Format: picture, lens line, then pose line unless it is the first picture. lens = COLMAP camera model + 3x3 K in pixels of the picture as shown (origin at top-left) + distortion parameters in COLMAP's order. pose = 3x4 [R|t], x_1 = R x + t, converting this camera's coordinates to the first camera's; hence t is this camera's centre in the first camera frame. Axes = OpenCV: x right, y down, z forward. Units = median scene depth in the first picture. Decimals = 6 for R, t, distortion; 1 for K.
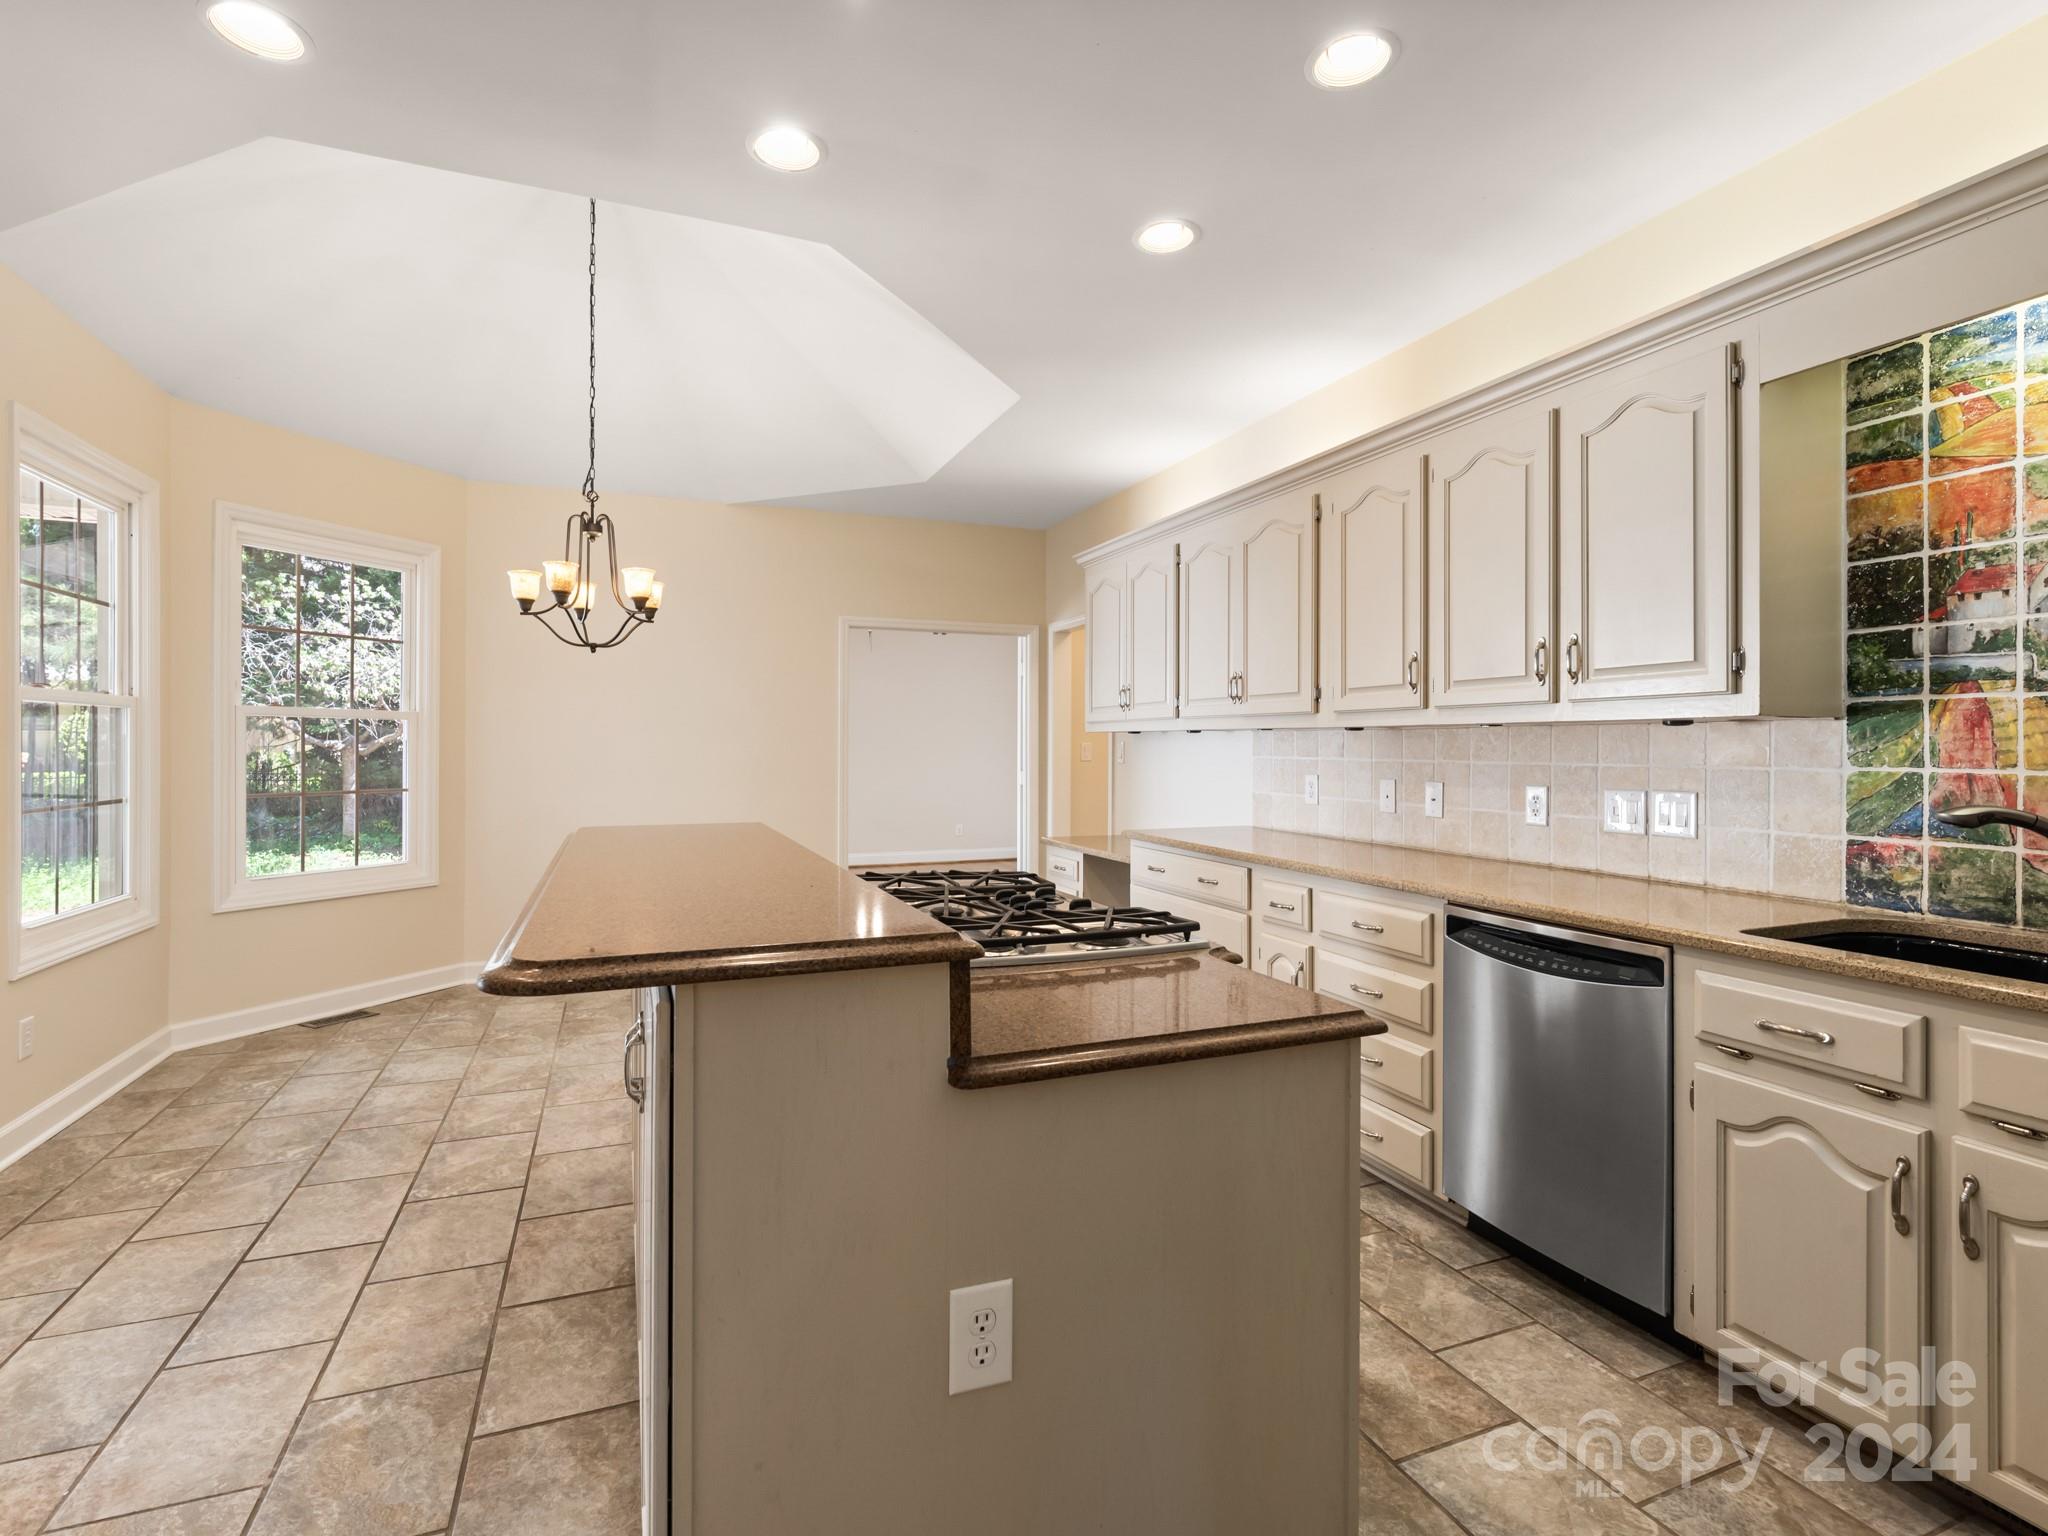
lens RADIAL K [[998.1, 0, 1020.8], [0, 998.1, 749.1], [0, 0, 1]] dist [0.001604, -0.000258]
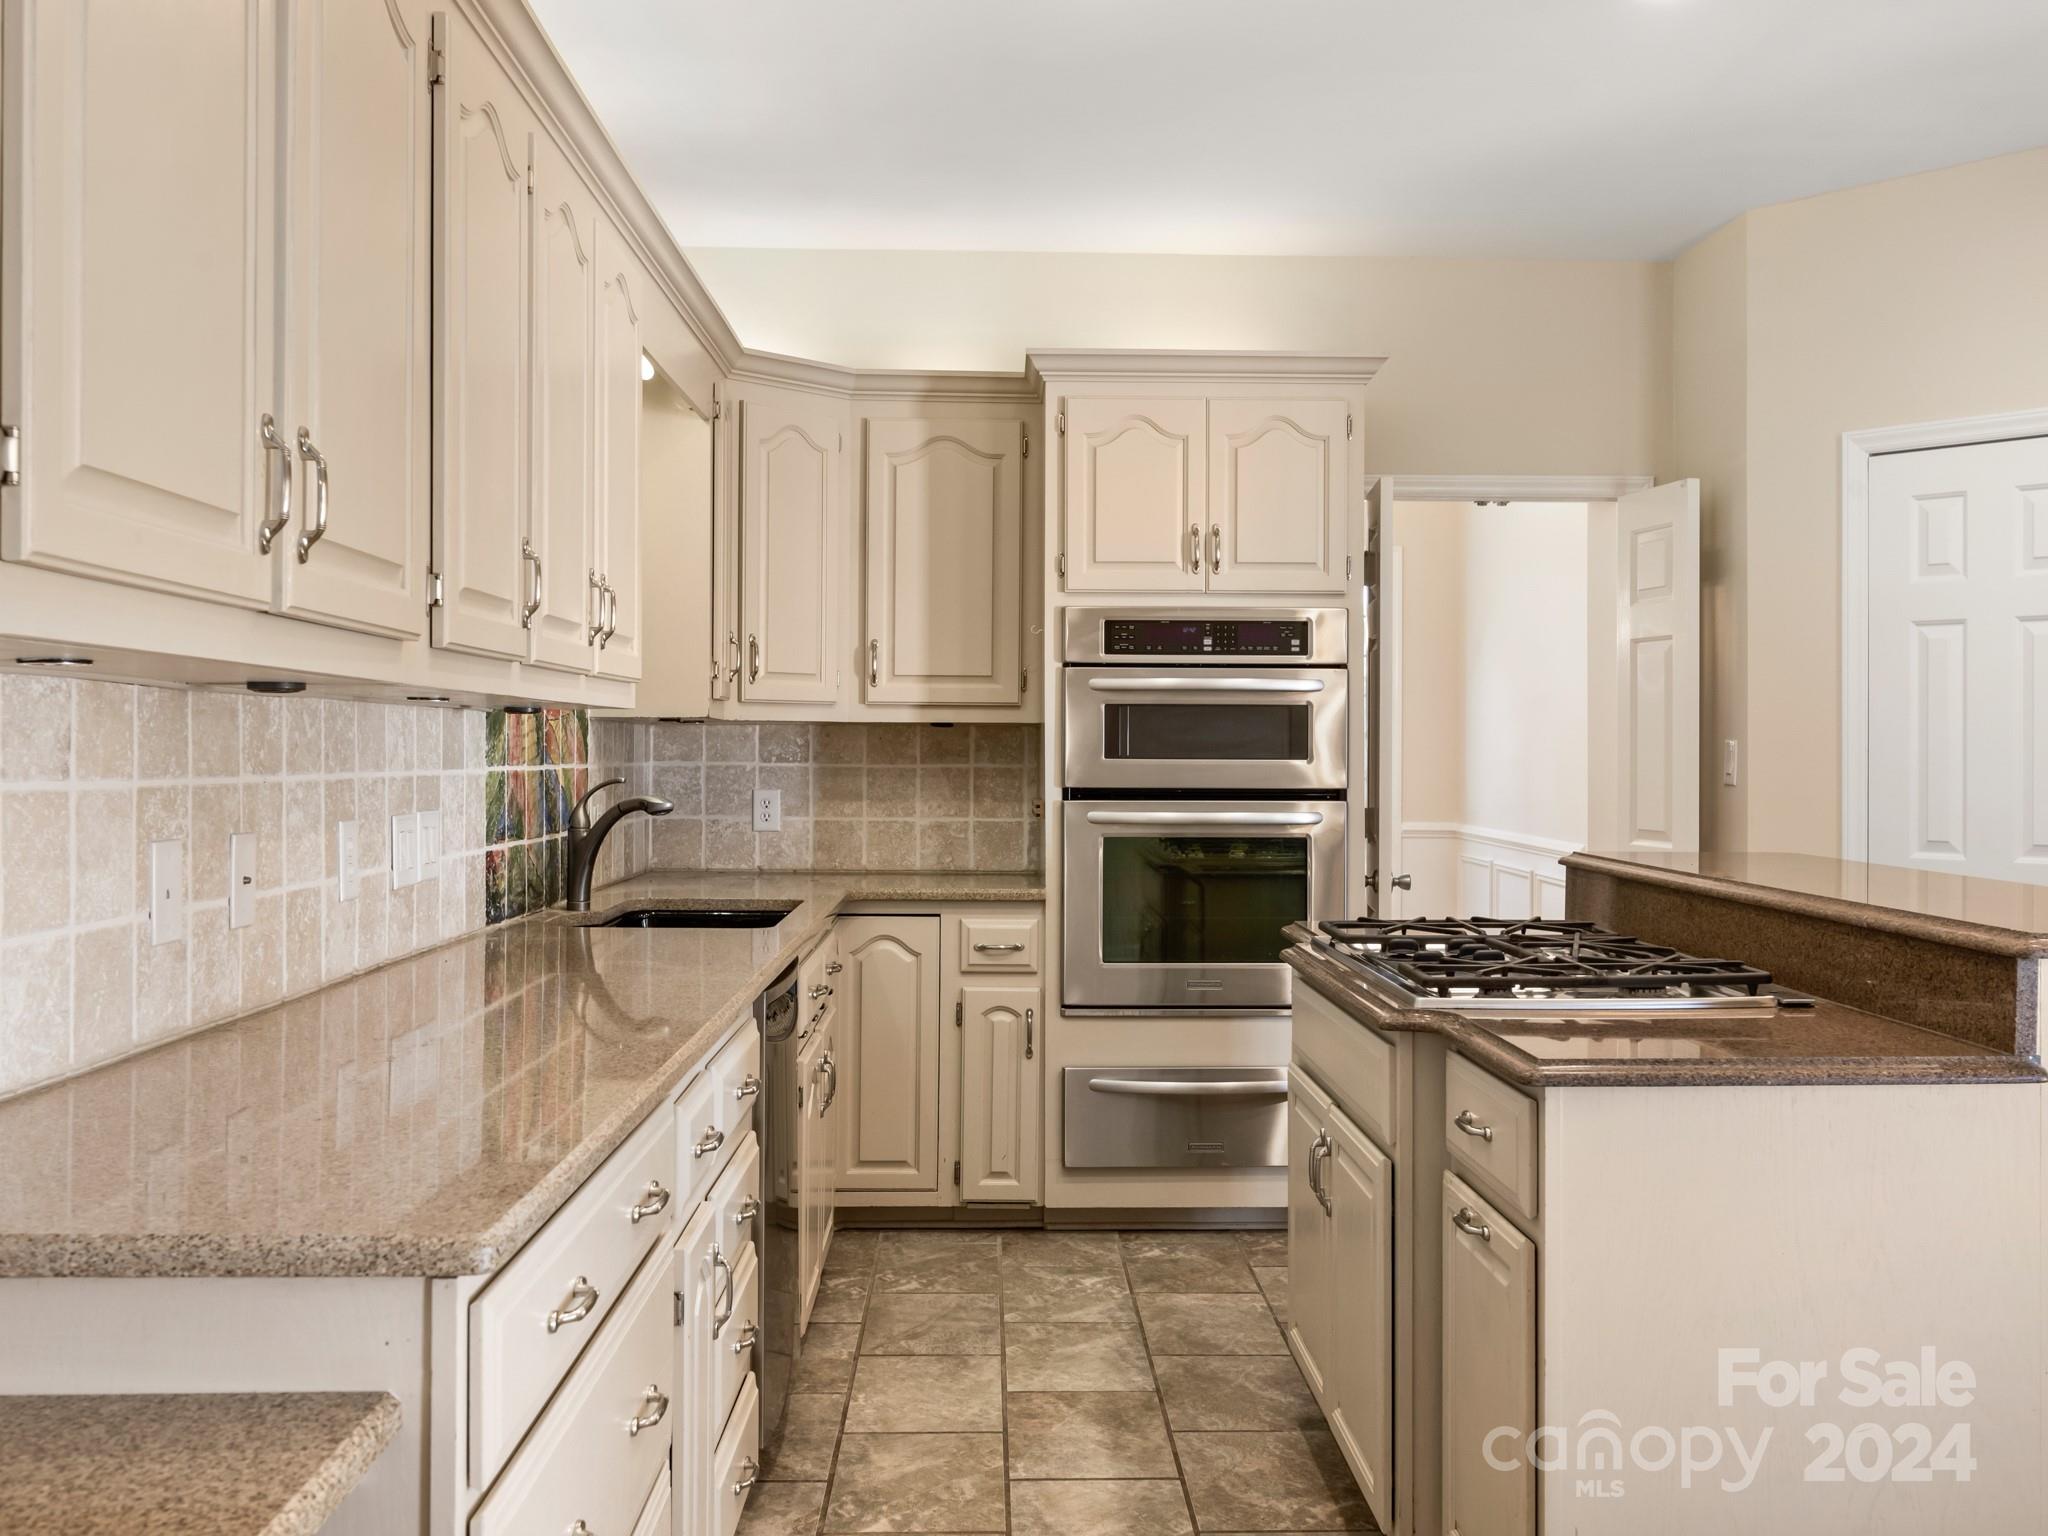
lens RADIAL K [[1919.0, 0, 1038.1], [0, 1919.0, 747.9], [0, 0, 1]] dist [-0.000172, 0.000000]
pose [[-0.938171, -0.006766, 0.346106, -0.141656], [-0.006272, 0.999977, 0.002546, -0.004265], [-0.346115, 0.000217, -0.938192, 1.831440]]
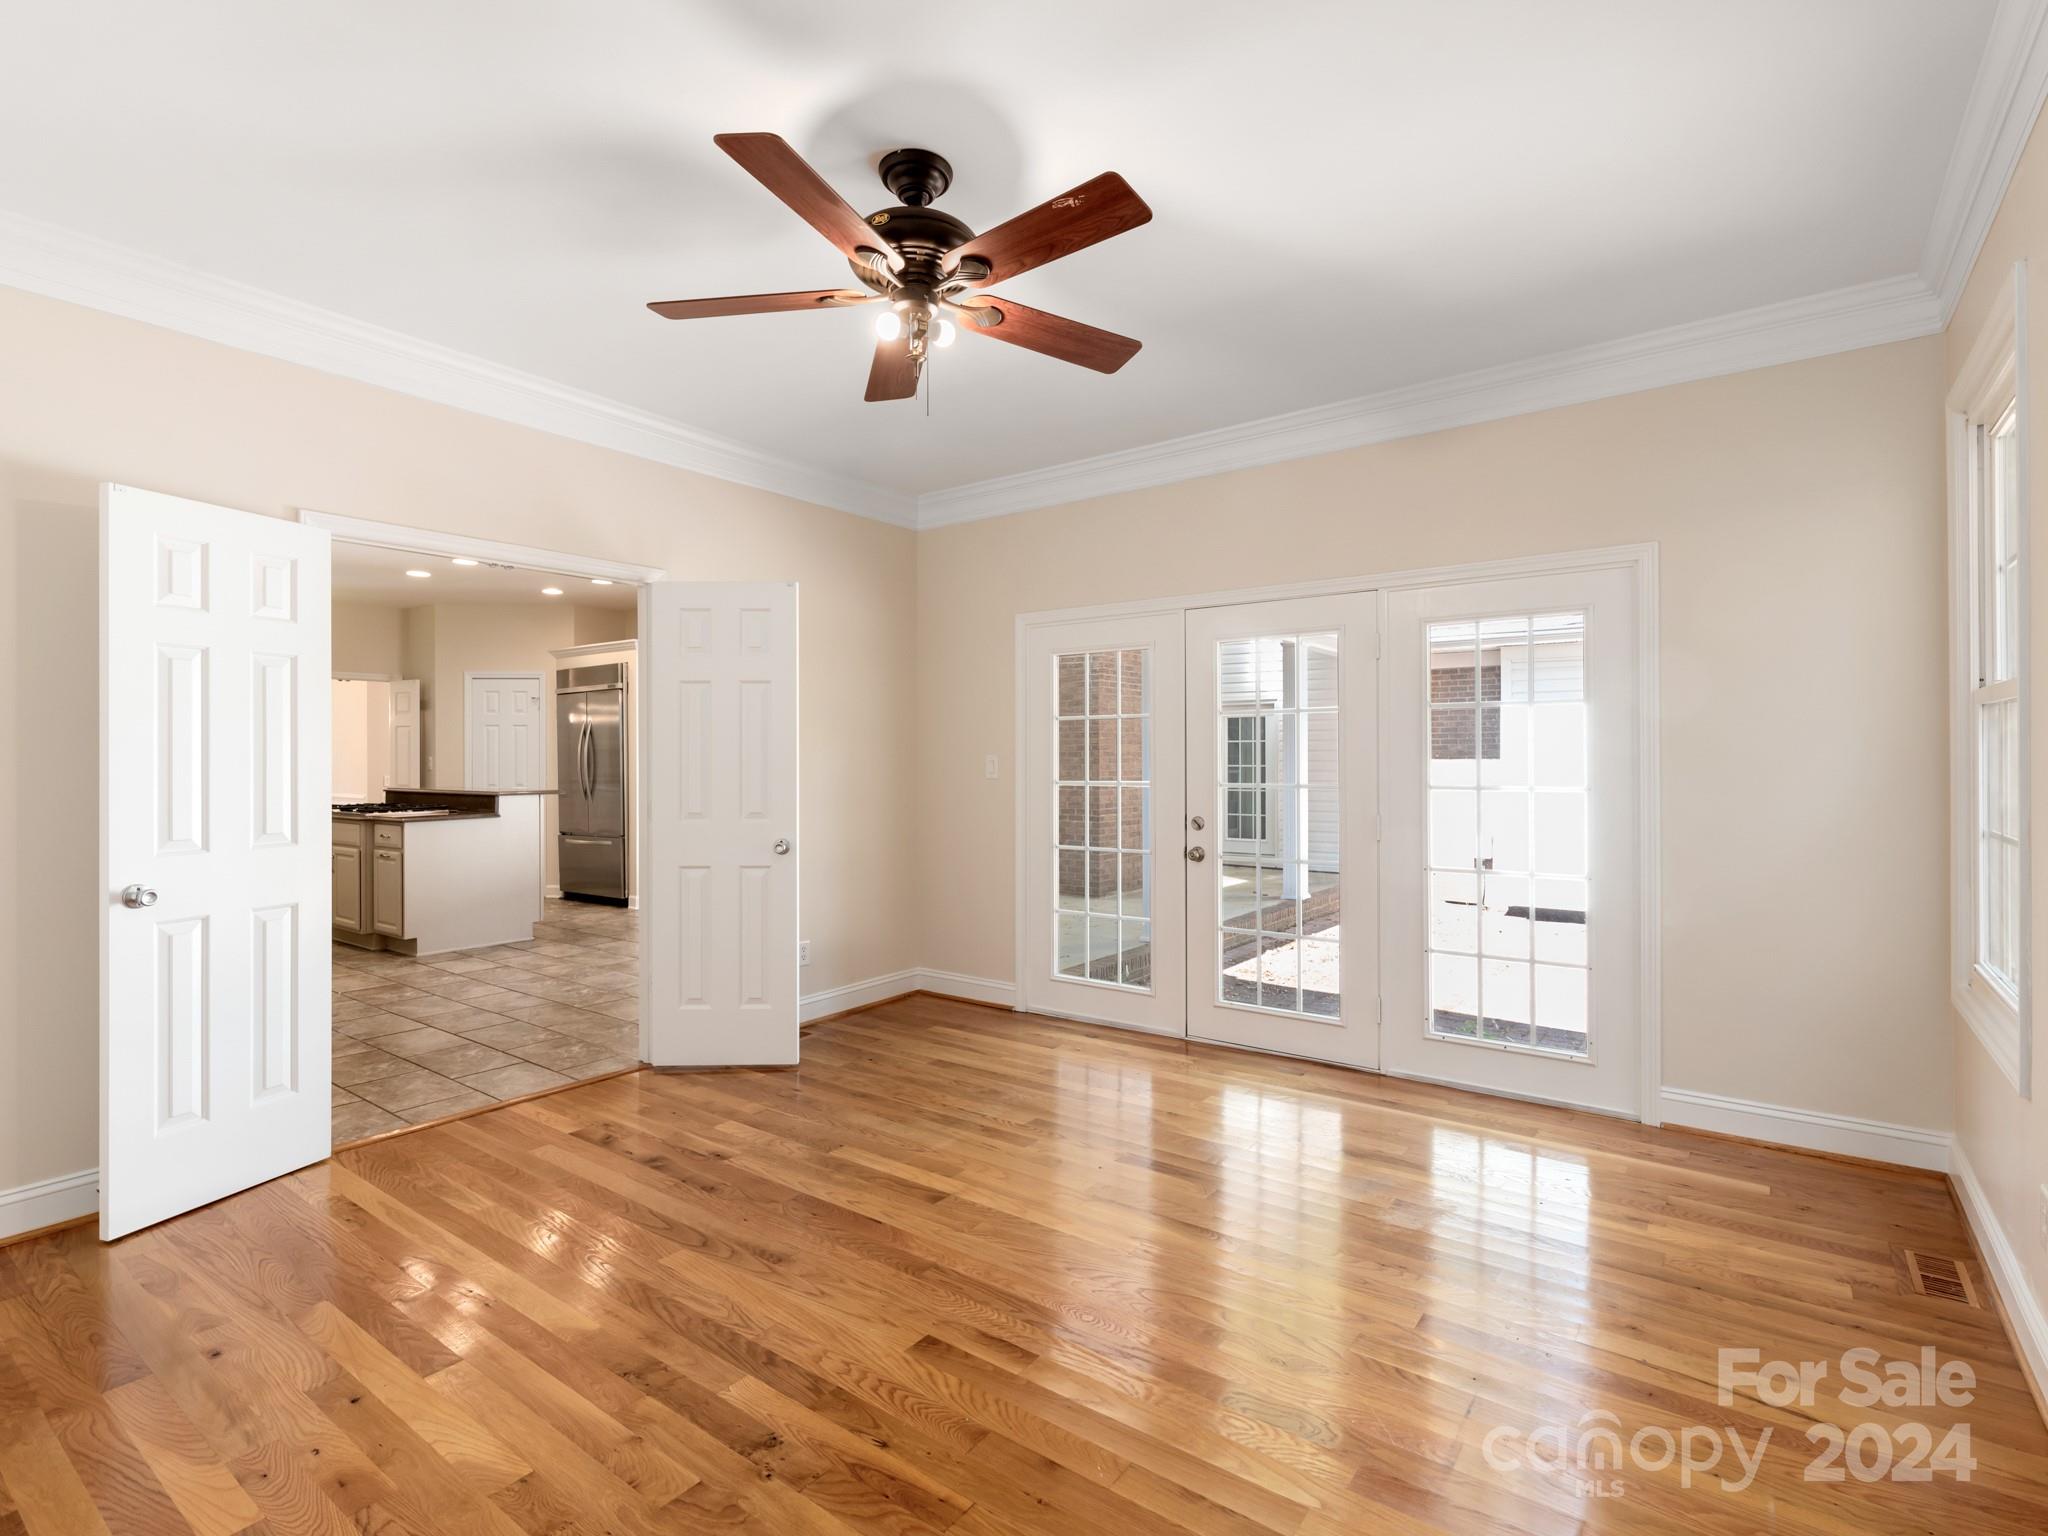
lens RADIAL K [[998.1, 0, 1024.4], [0, 998.1, 757.2], [0, 0, 1]] dist [0.001604, -0.000258]
pose [[-0.853010, -0.003727, -0.521881, -0.083228], [-0.004127, 0.999991, -0.000396, -0.014976], [0.521878, 0.001816, -0.853018, 3.605911]]
